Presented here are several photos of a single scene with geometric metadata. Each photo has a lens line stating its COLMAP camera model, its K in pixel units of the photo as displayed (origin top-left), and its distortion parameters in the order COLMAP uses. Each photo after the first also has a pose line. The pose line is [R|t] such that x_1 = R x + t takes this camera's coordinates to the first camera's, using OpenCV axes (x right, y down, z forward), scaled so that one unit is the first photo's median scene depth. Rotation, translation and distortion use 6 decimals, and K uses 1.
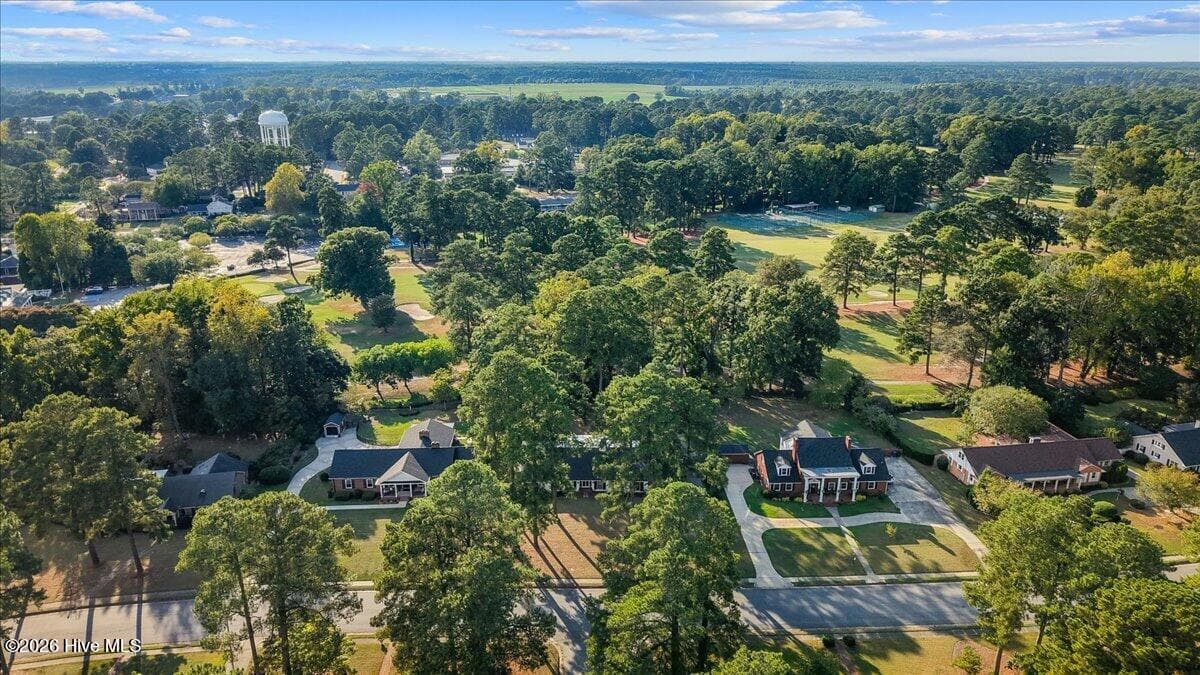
lens RADIAL K [[818.8, 0, 600.0], [0, 818.8, 337.5], [0, 0, 1]] dist [0.007984, -0.001064]
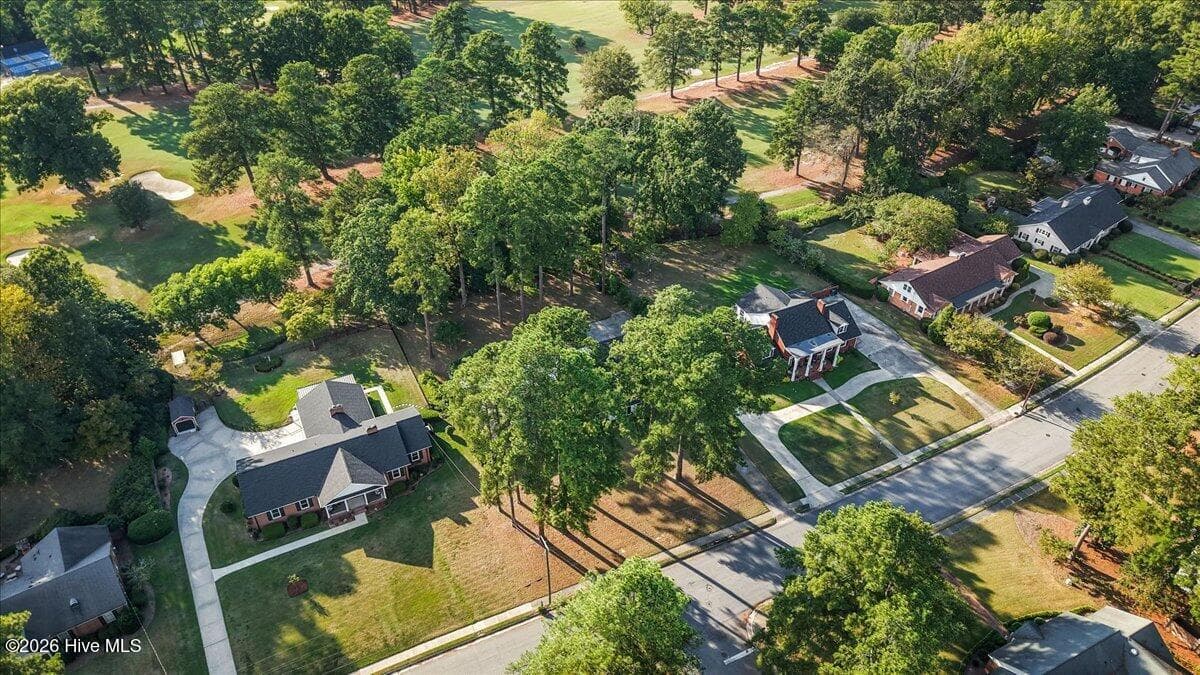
lens RADIAL K [[818.5, 0, 601.4], [0, 818.5, 327.7], [0, 0, 1]] dist [0.023177, -0.001411]
pose [[0.912055, -0.236535, 0.334973, -0.243322], [0.120261, 0.935241, 0.332960, -0.189530], [-0.392037, -0.263394, 0.881437, 0.266833]]
